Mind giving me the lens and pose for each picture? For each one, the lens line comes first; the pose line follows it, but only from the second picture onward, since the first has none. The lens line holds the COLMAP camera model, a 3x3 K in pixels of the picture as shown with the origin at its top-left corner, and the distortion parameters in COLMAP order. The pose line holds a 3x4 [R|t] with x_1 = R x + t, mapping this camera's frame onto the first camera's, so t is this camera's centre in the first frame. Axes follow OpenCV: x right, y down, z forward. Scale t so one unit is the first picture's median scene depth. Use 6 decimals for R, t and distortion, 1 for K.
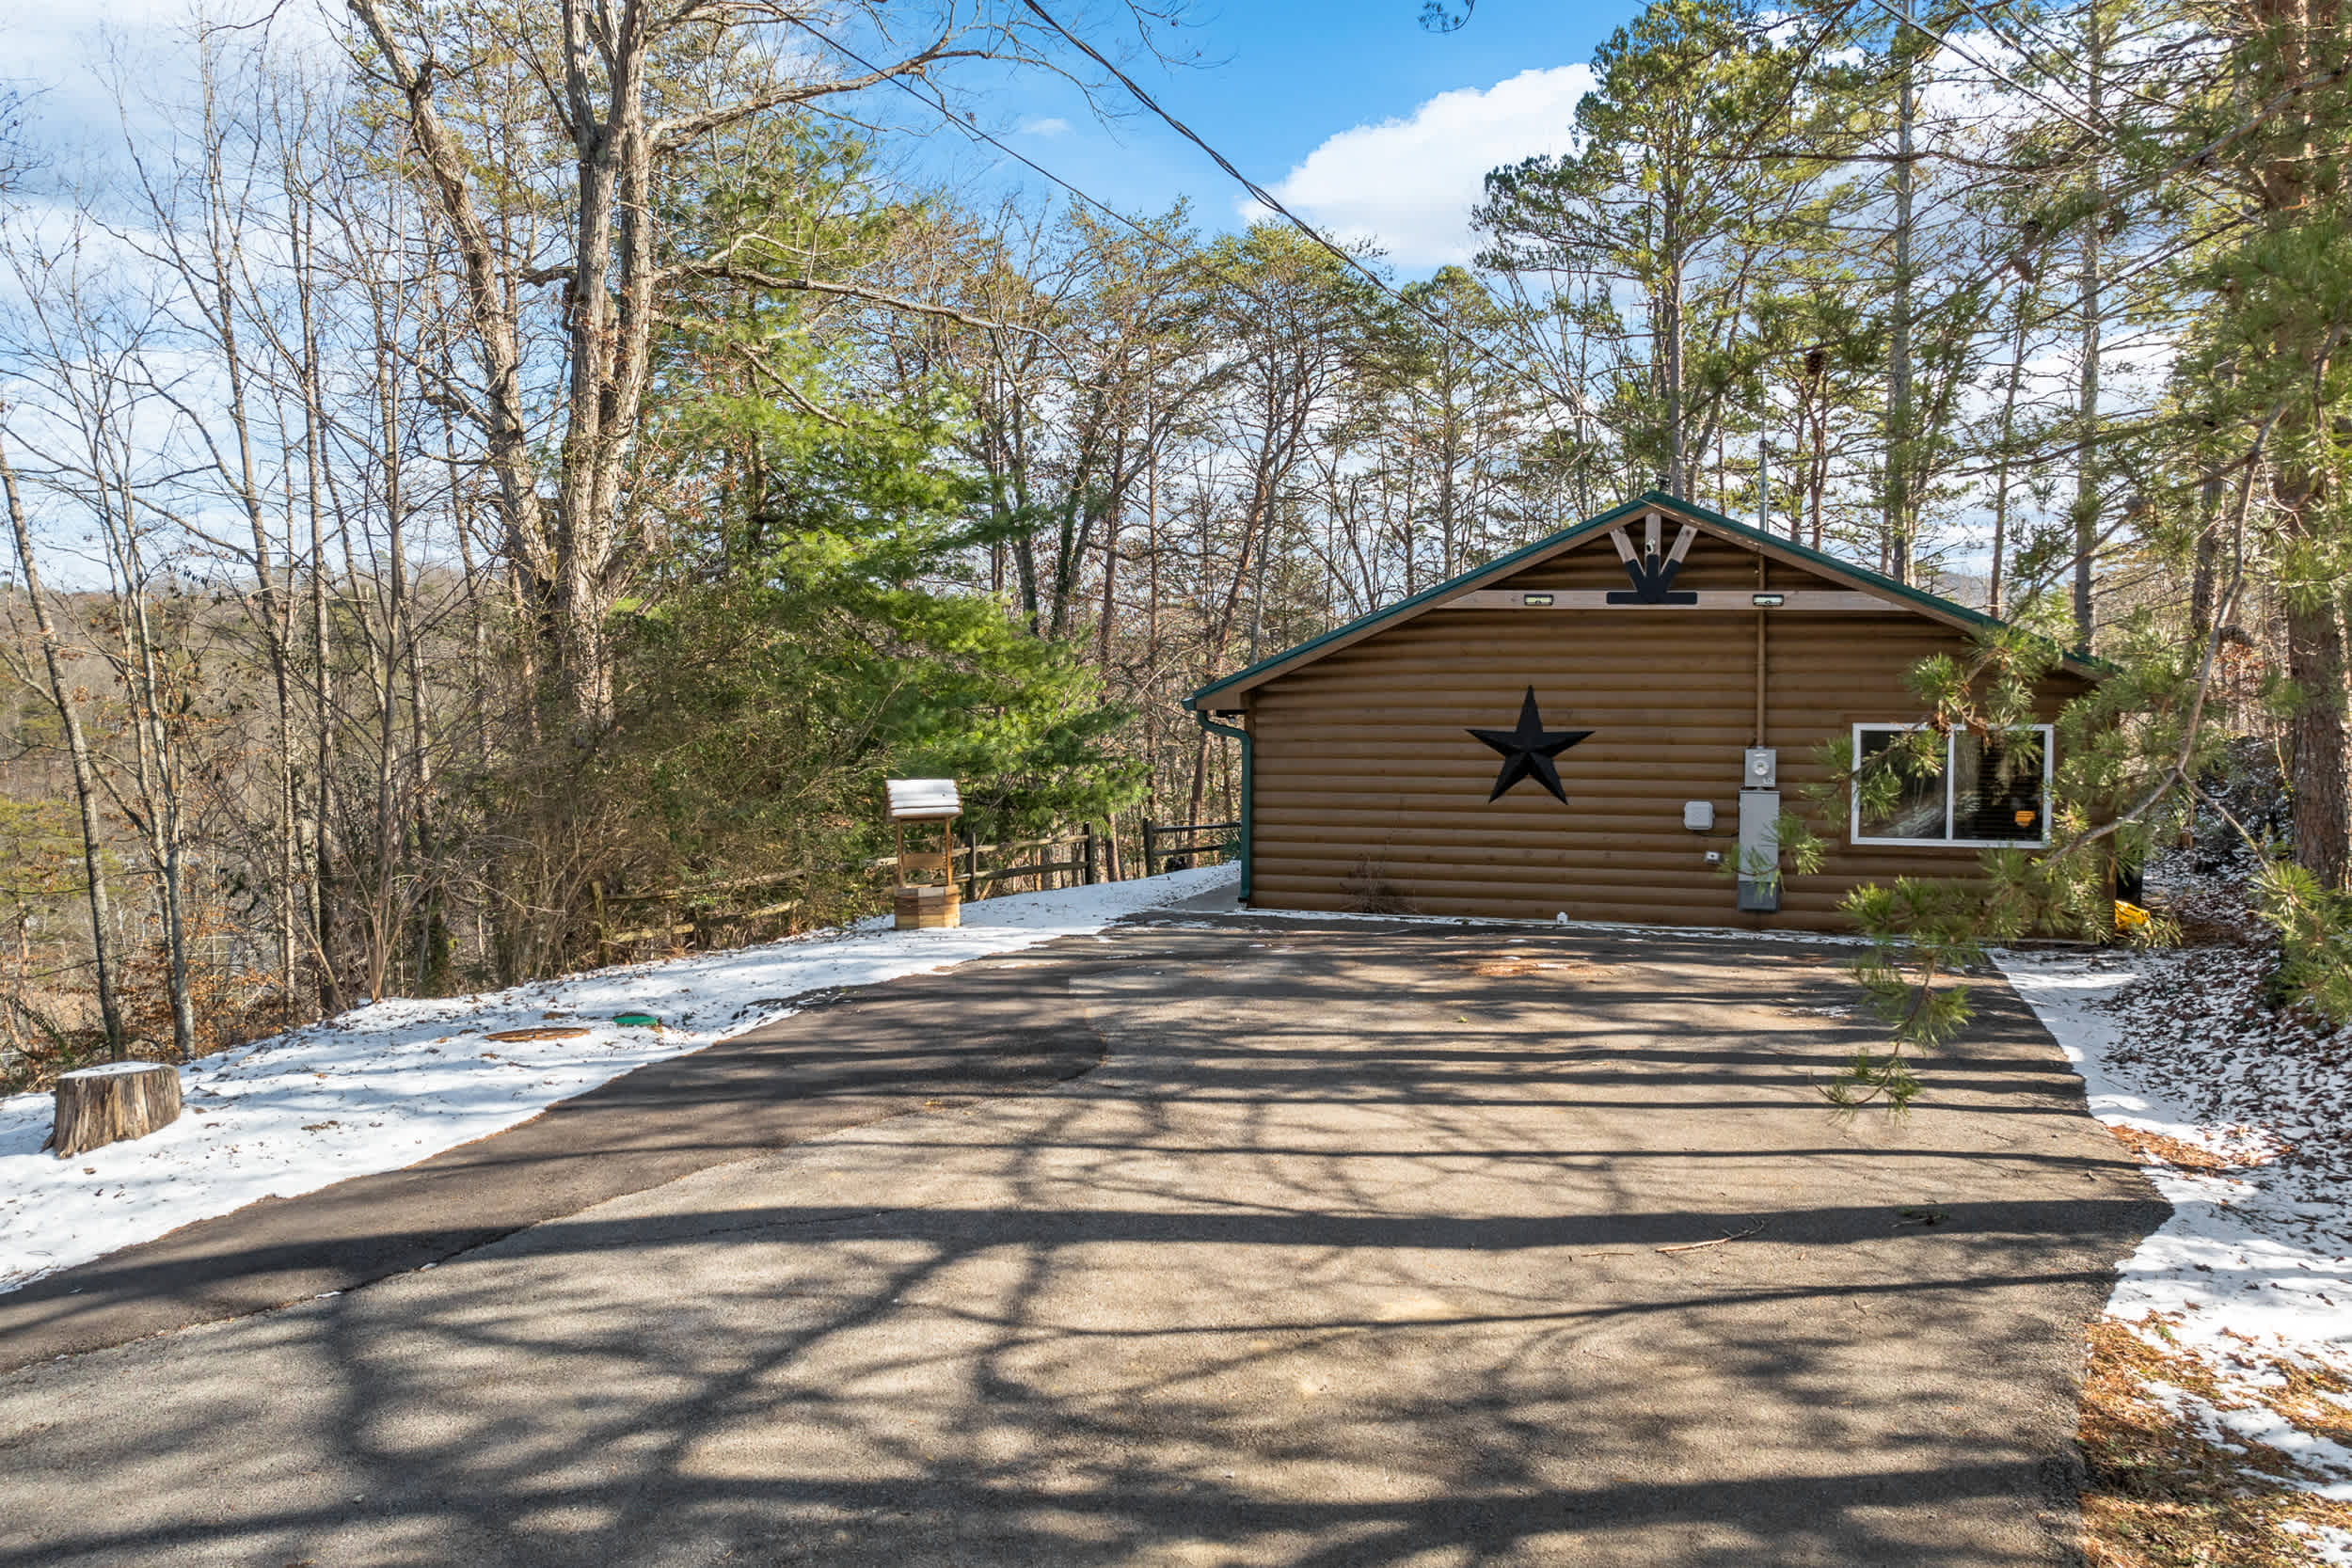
lens RADIAL K [[1693.0, 0, 1176.0], [0, 1693.0, 784.0], [0, 0, 1]] dist [-0.045287, -0.004821]
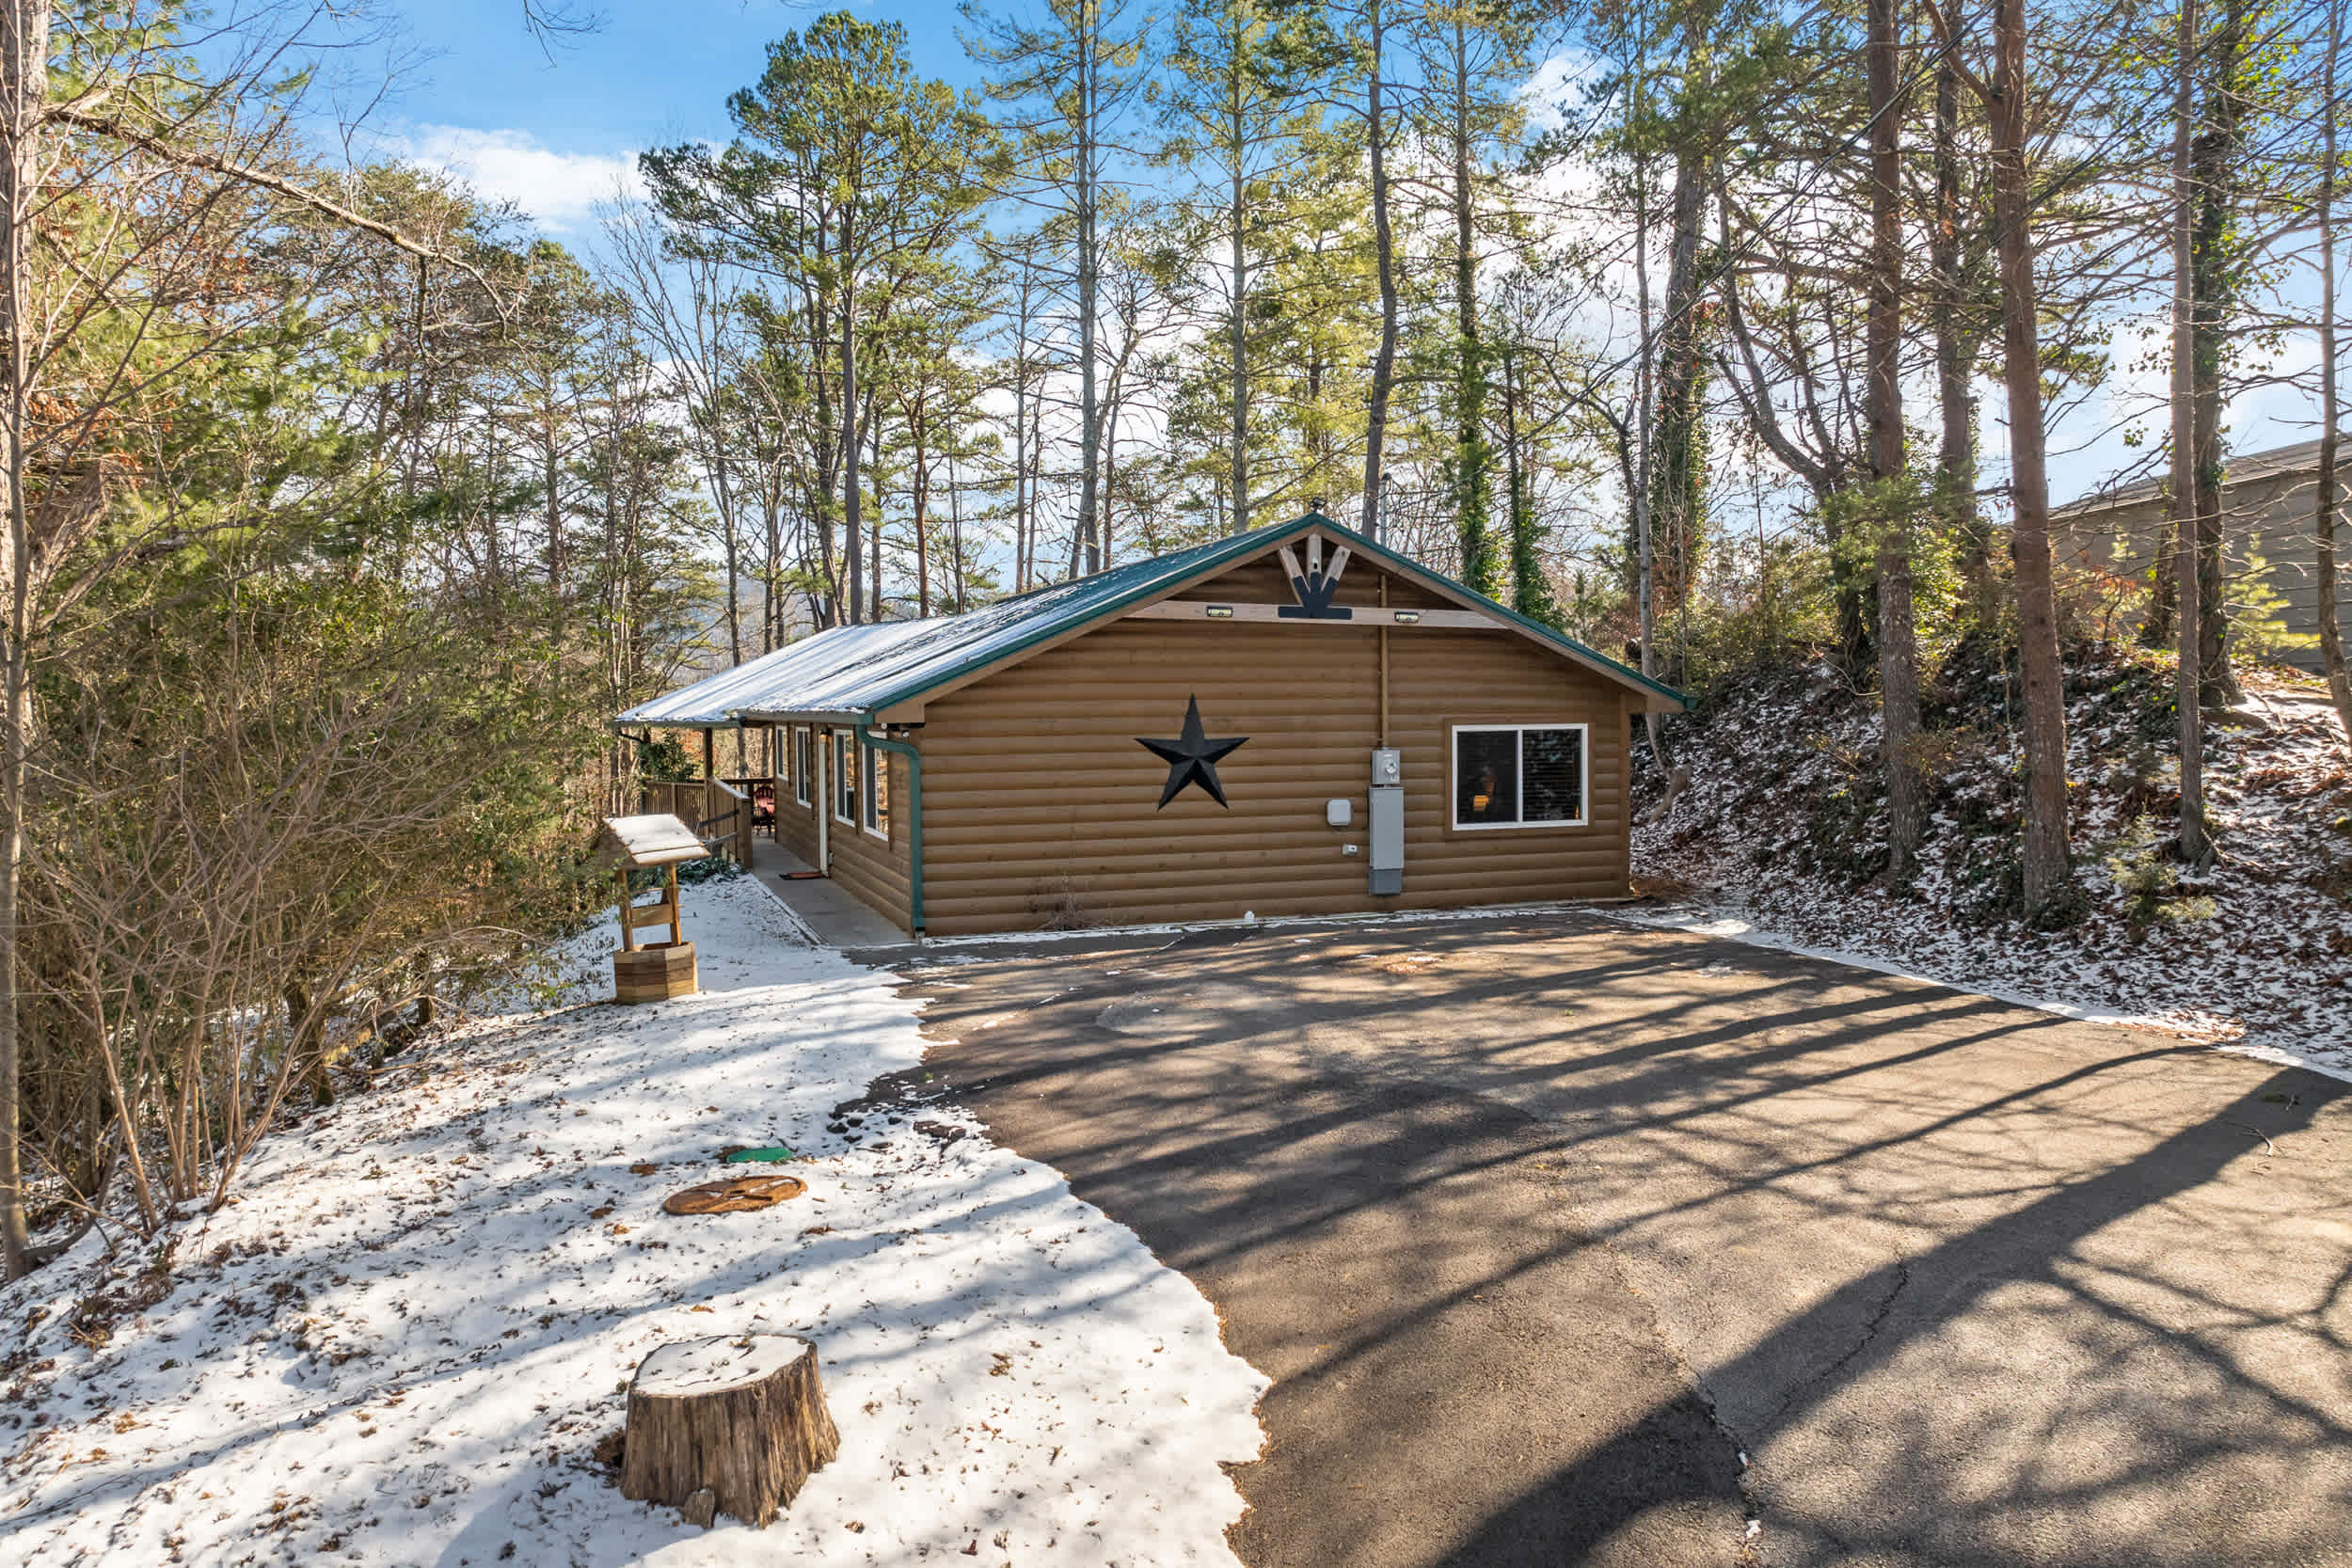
lens RADIAL K [[1663.0, 0, 1176.0], [0, 1663.0, 784.0], [0, 0, 1]] dist [-0.029423, -0.001845]
pose [[0.788271, -0.039853, 0.614036, -0.452845], [0.039541, 0.999119, 0.014085, -0.019828], [-0.614056, 0.013176, 0.789153, 0.222452]]
